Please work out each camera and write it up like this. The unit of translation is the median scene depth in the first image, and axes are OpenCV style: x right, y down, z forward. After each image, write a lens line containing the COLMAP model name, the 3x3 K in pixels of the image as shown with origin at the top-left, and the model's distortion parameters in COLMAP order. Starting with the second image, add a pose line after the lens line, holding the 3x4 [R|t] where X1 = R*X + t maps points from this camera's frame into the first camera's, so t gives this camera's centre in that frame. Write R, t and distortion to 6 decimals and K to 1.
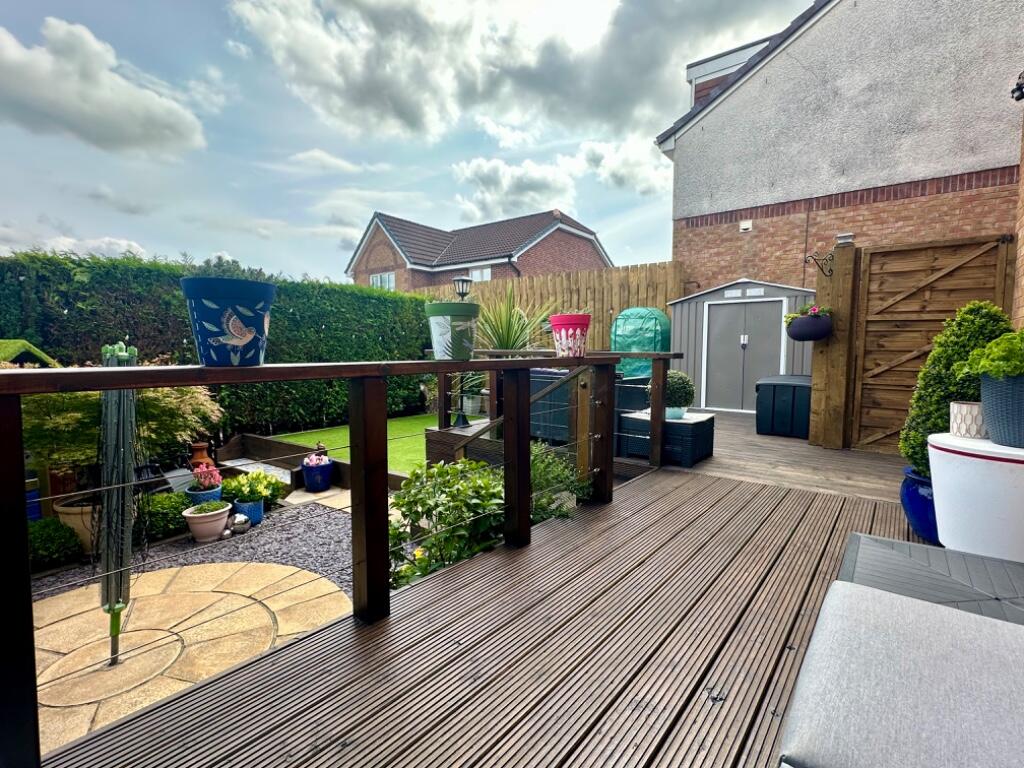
lens RADIAL K [[487.4, 0, 512.0], [0, 487.4, 384.0], [0, 0, 1]] dist [0.000580, 0.000397]
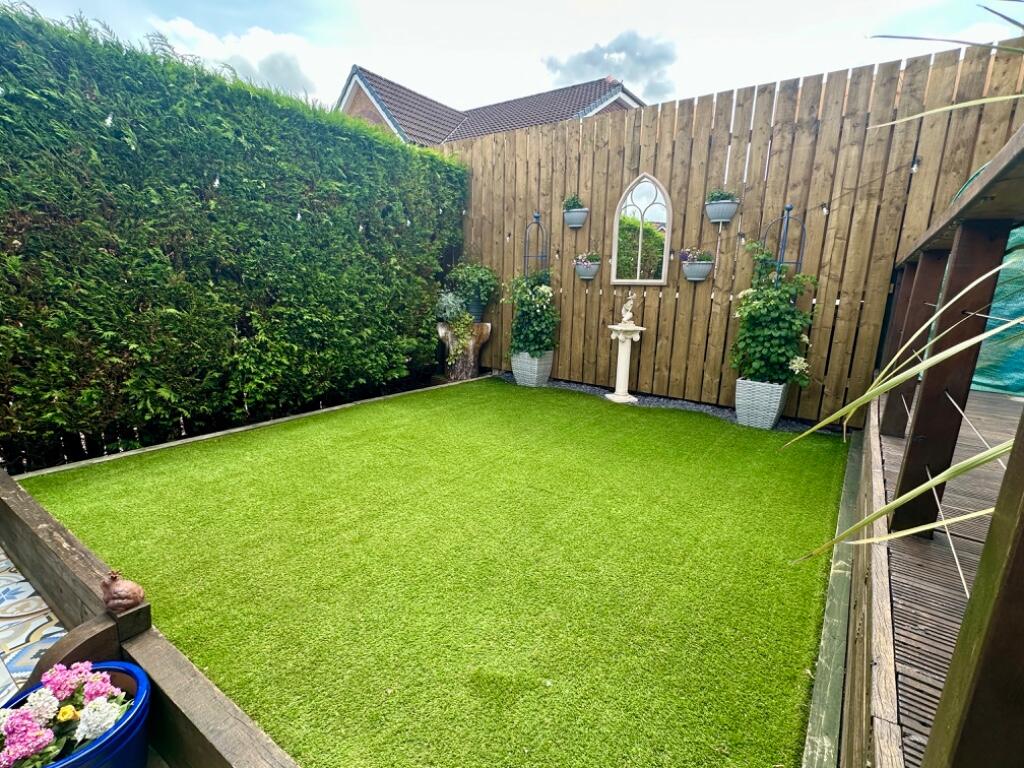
lens RADIAL K [[487.4, 0, 512.0], [0, 487.4, 384.0], [0, 0, 1]] dist [0.000580, 0.000397]
pose [[0.999410, 0.021993, 0.026393, -0.137731], [-0.025418, 0.990190, 0.137395, -0.013584], [-0.023113, -0.137985, 0.990165, 0.525756]]
